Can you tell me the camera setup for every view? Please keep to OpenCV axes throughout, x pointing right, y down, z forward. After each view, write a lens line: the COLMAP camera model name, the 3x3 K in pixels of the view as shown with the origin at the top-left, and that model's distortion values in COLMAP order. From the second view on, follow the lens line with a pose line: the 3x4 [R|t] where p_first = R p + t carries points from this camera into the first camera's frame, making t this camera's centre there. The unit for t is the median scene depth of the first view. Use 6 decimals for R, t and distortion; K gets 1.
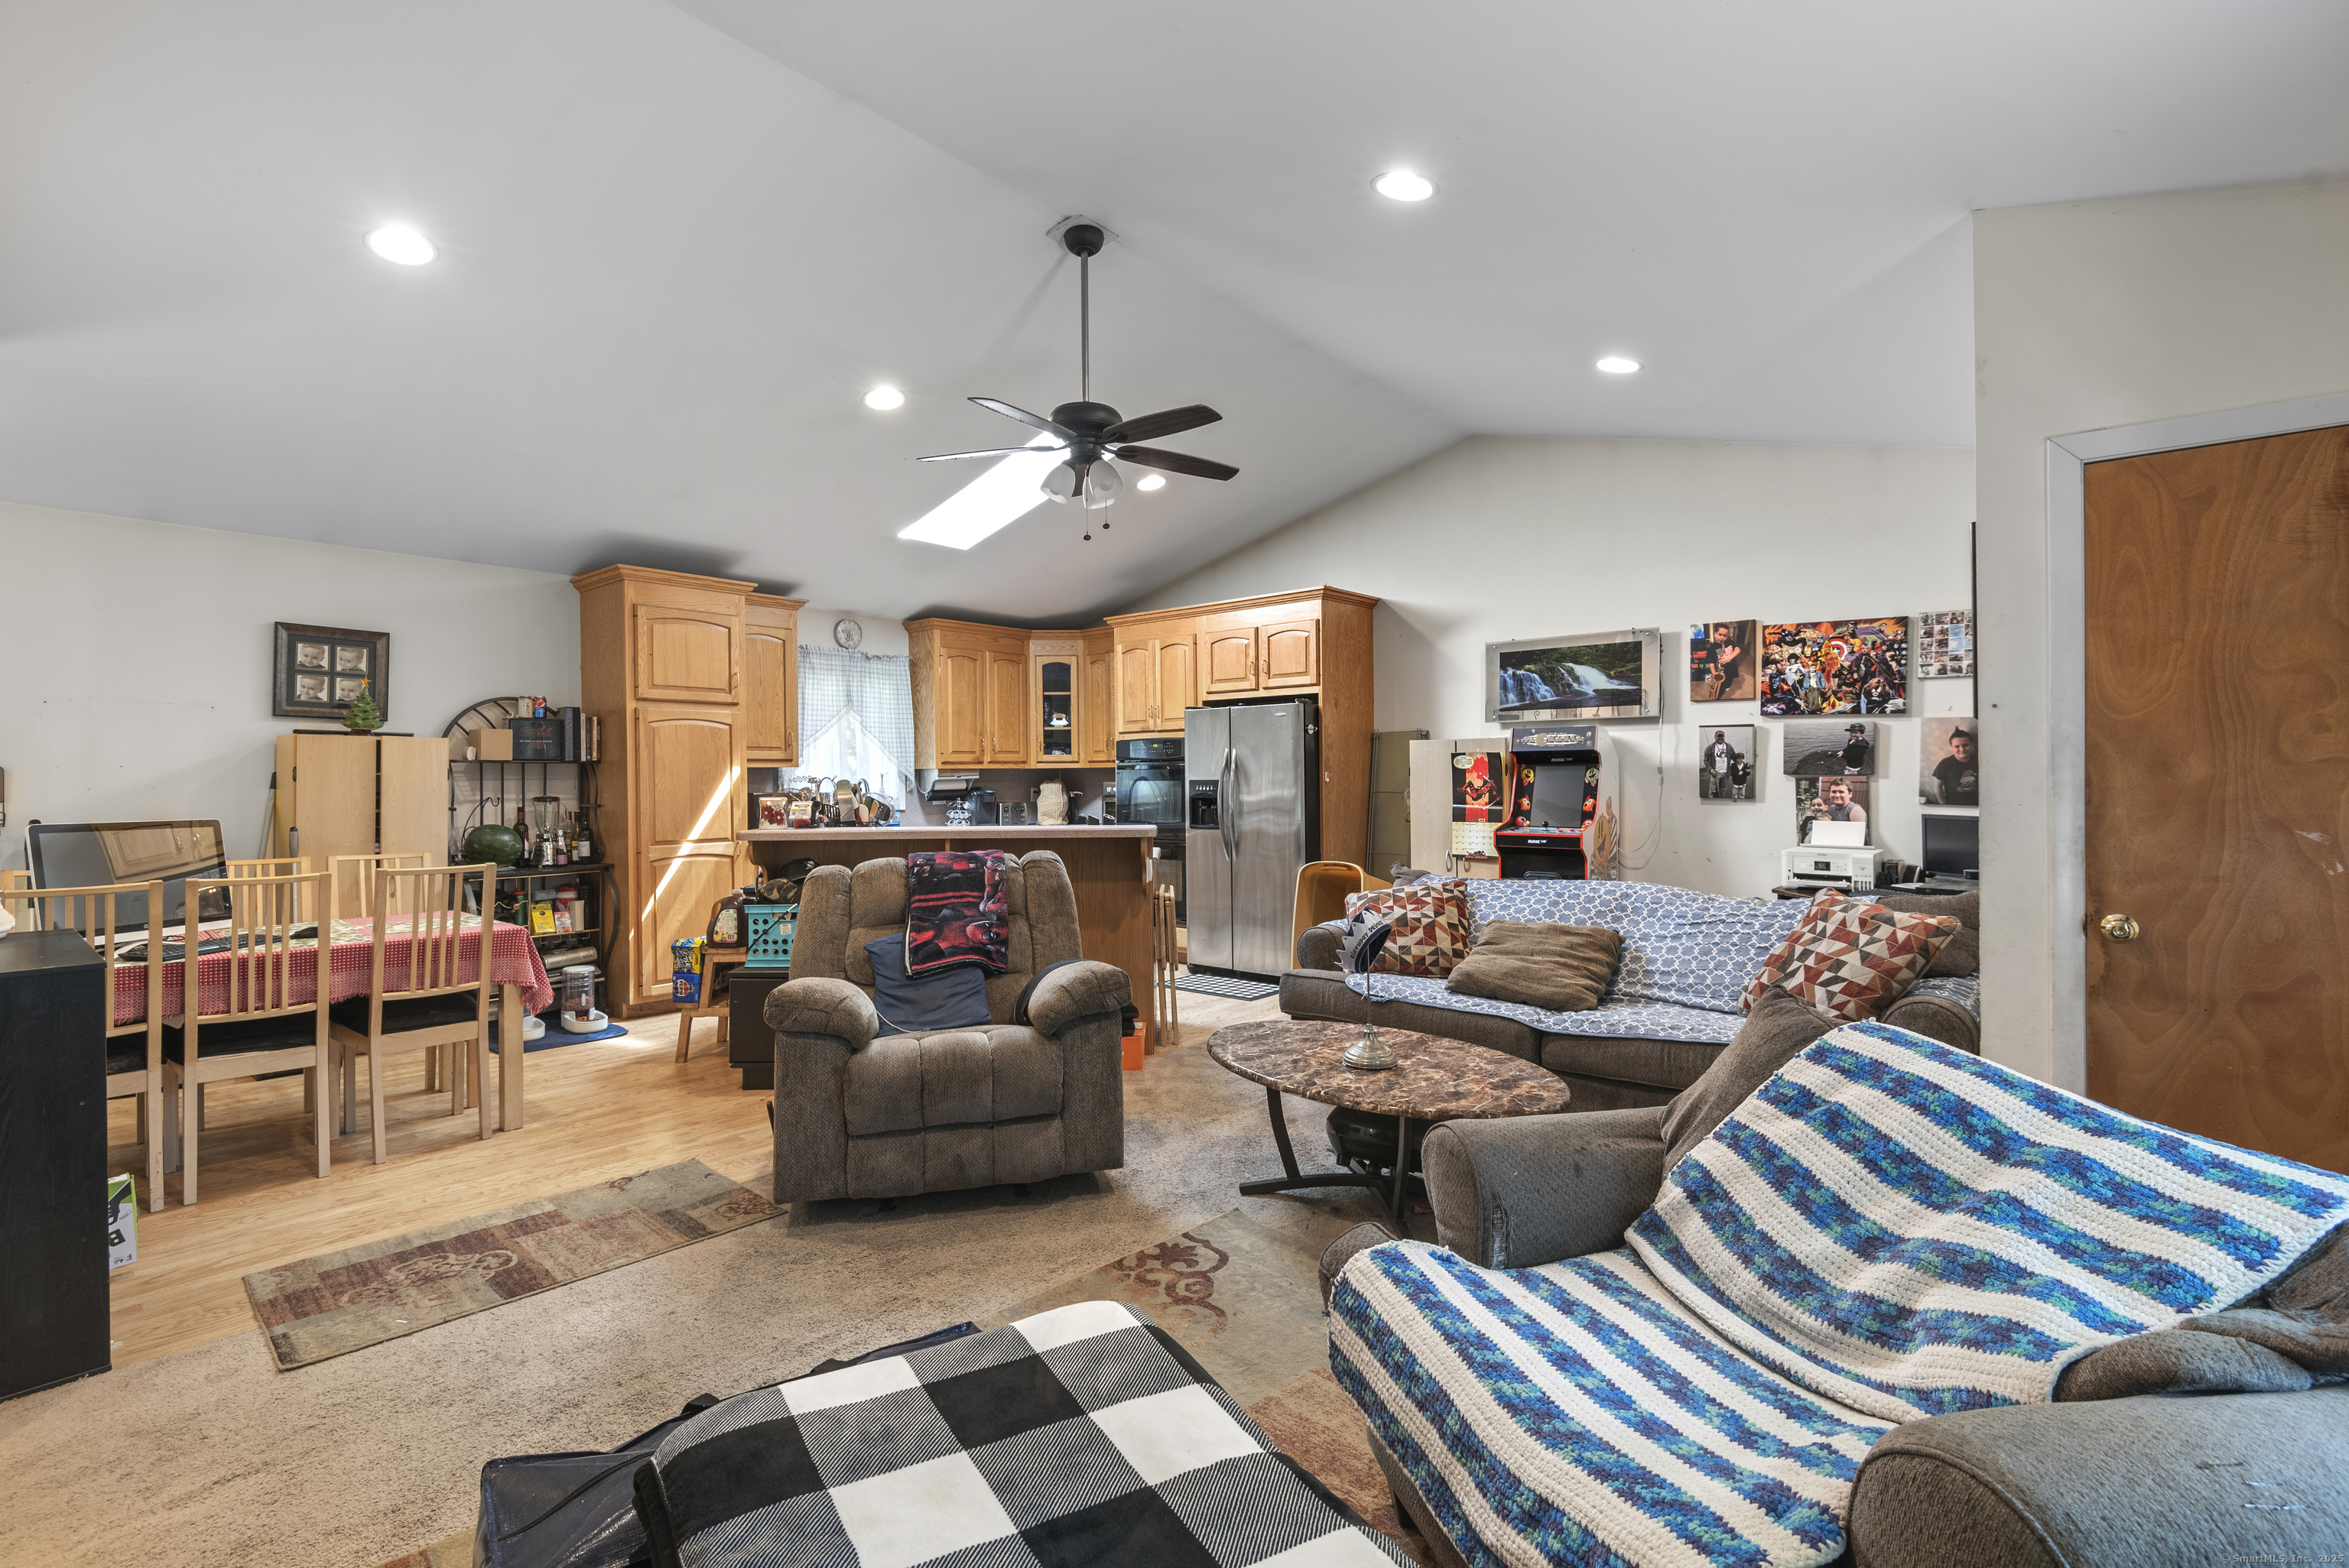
lens RADIAL K [[1051.3, 0, 1179.0], [0, 1051.3, 783.1], [0, 0, 1]] dist [0.033930, -0.020752]
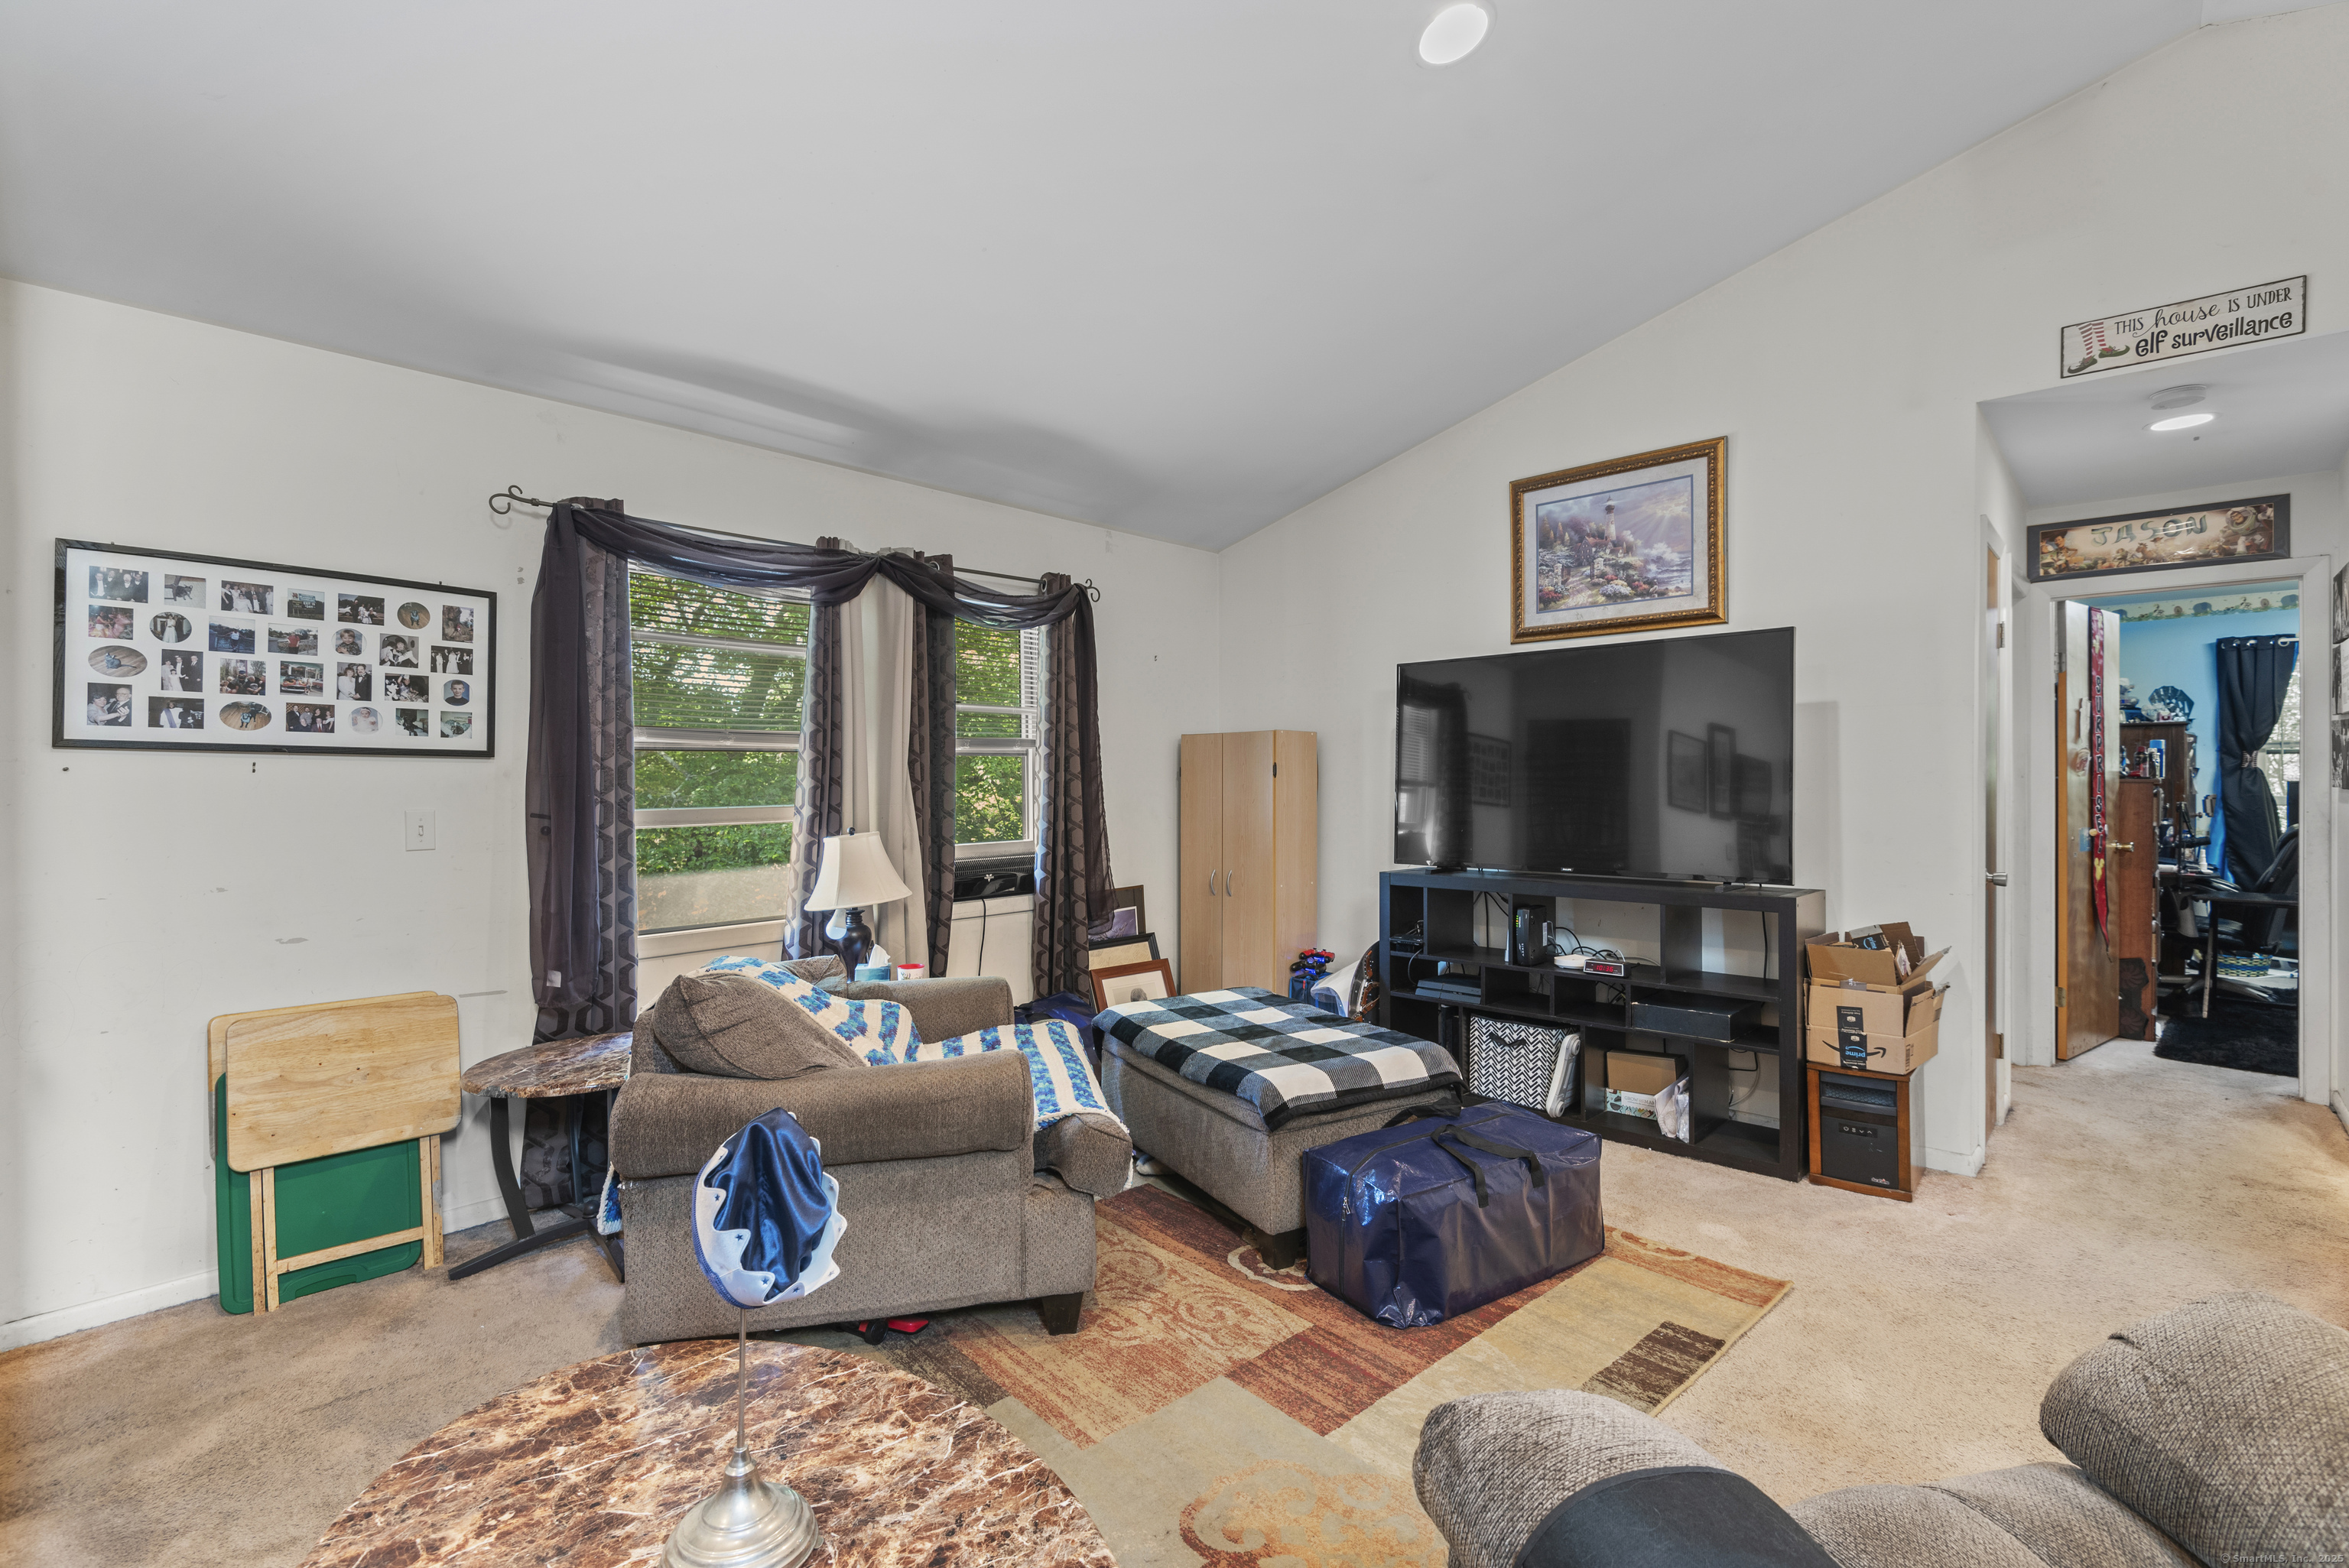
lens RADIAL K [[1057.5, 0, 1174.5], [0, 1057.5, 784.0], [0, 0, 1]] dist [0.031893, -0.021118]
pose [[-0.999290, 0.012825, 0.035428, 0.008249], [0.013208, 0.999857, 0.010604, -0.003167], [-0.035287, 0.011065, -0.999316, 0.802526]]
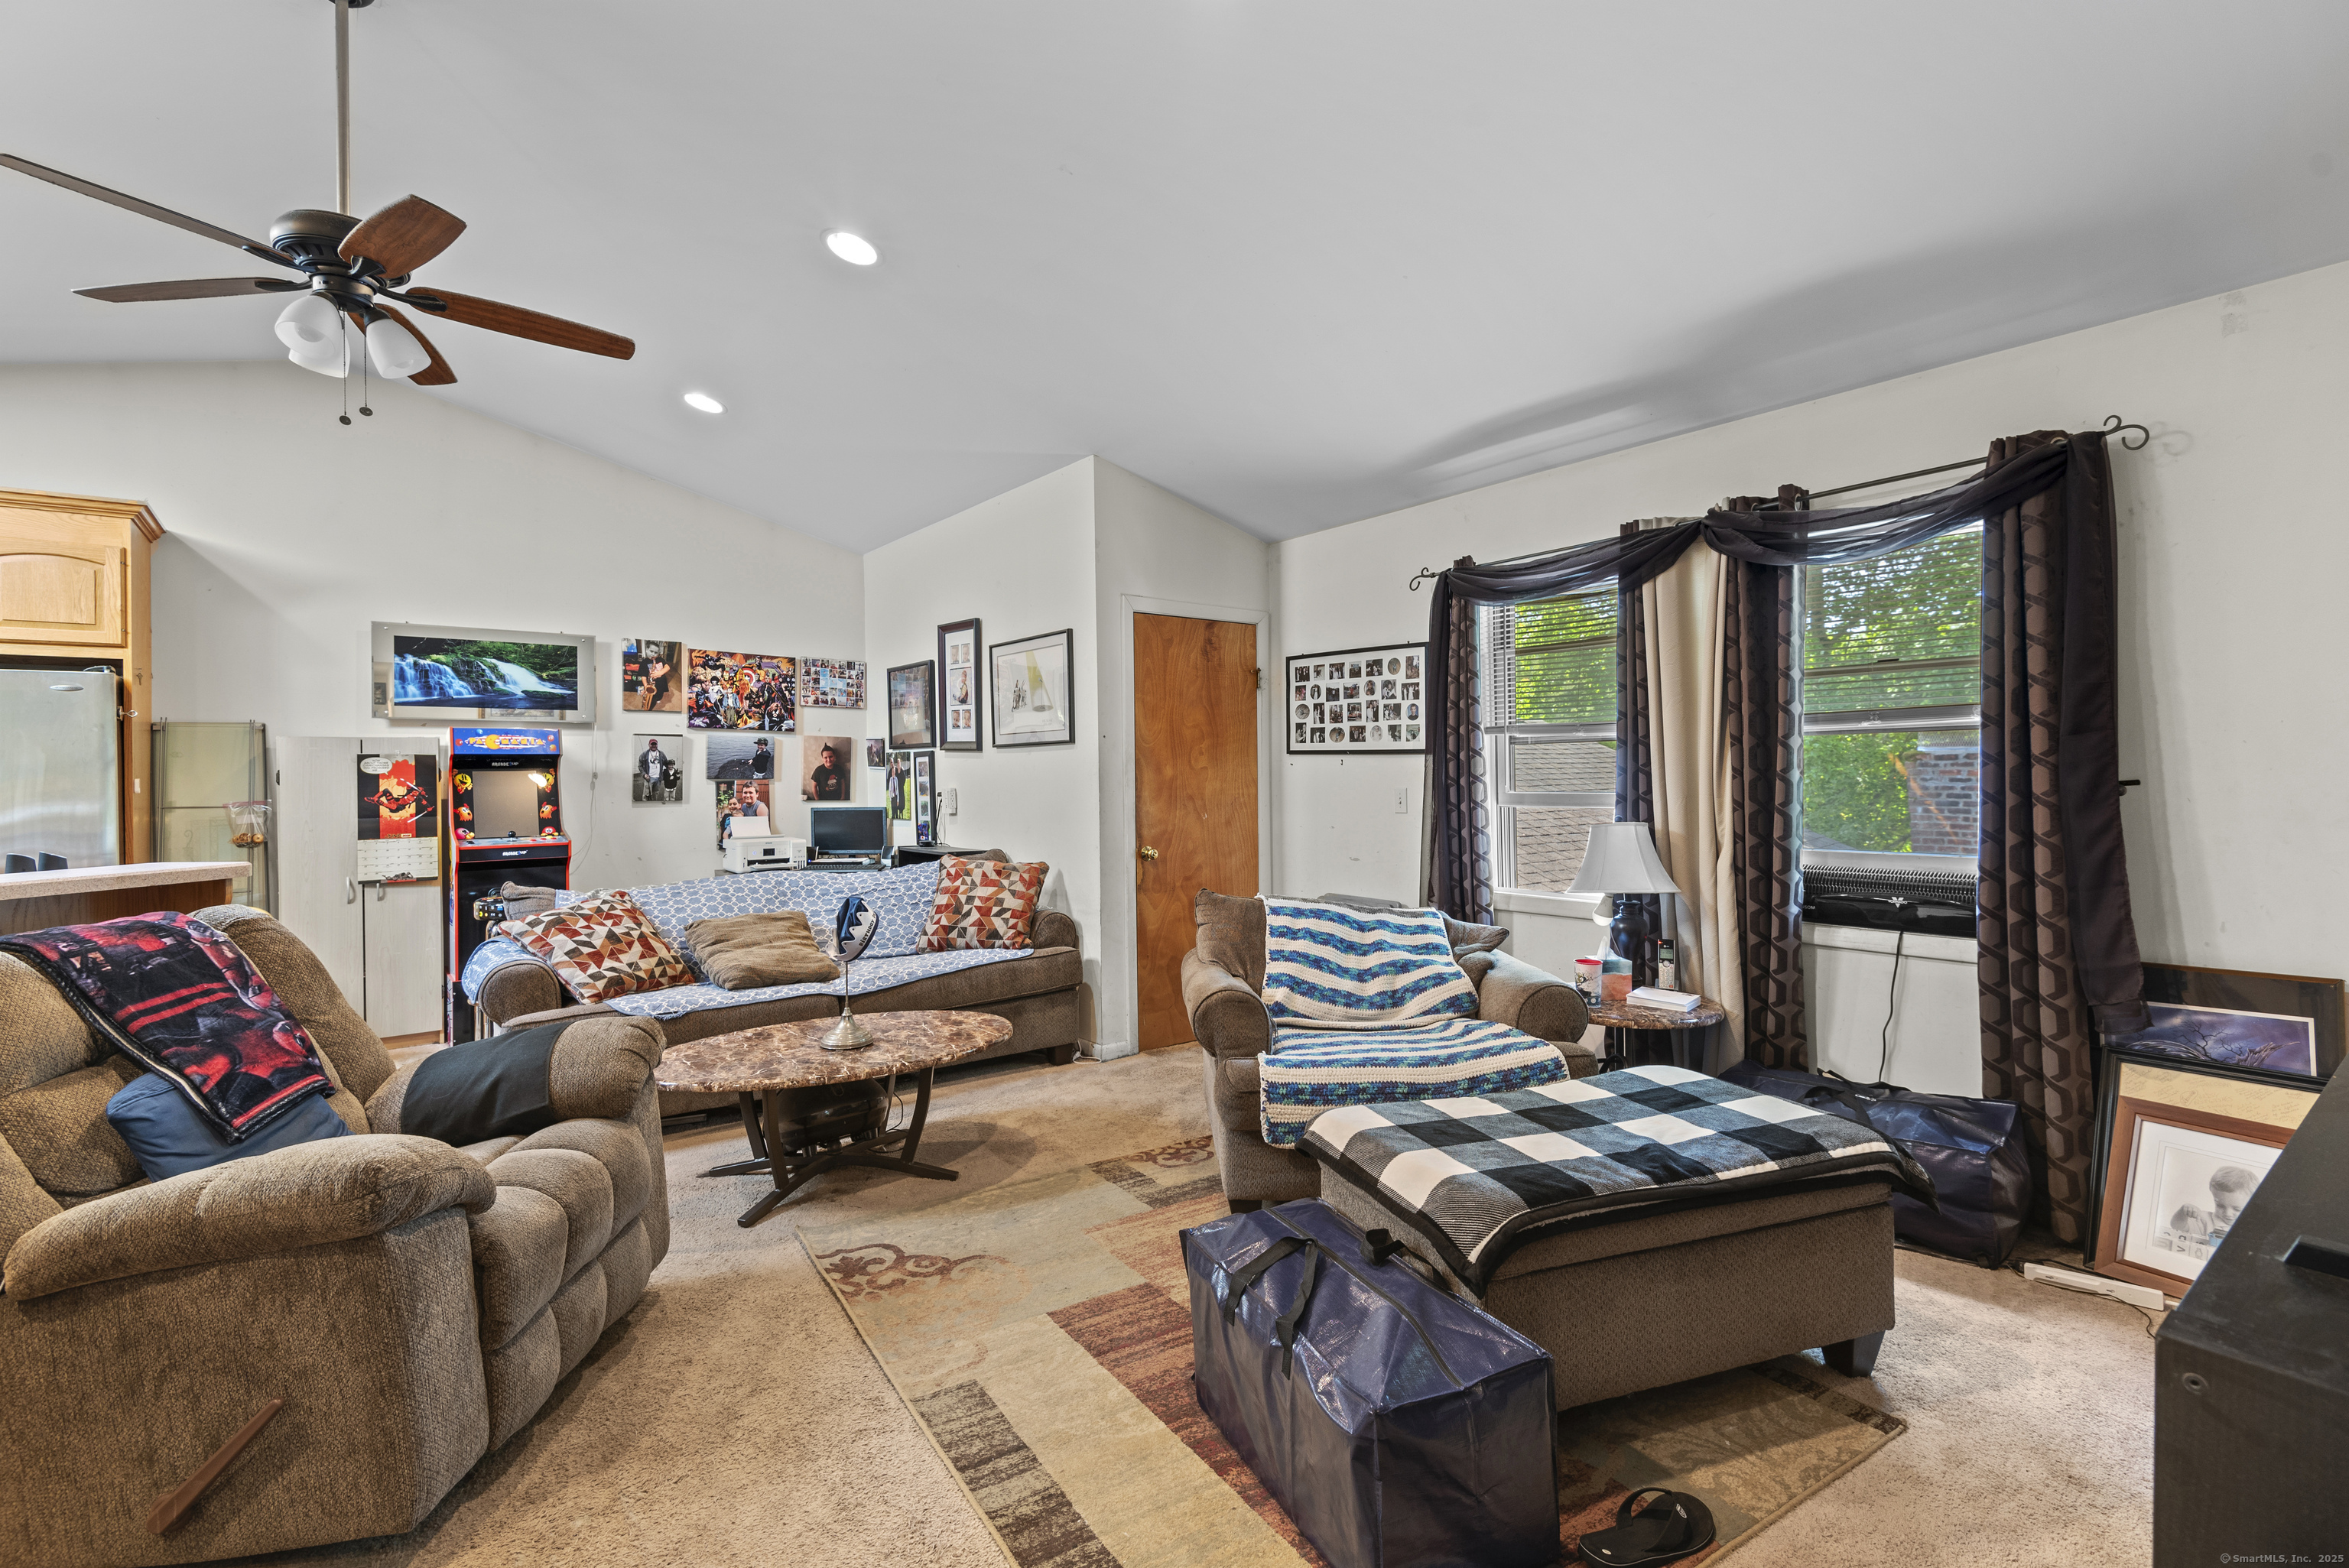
lens RADIAL K [[1065.2, 0, 1170.3], [0, 1065.2, 772.5], [0, 0, 1]] dist [0.030302, -0.022886]
pose [[0.196438, 0.003658, 0.980509, -0.482324], [0.016545, 0.999838, -0.007045, 0.001487], [-0.980377, 0.017607, 0.196346, 0.270212]]
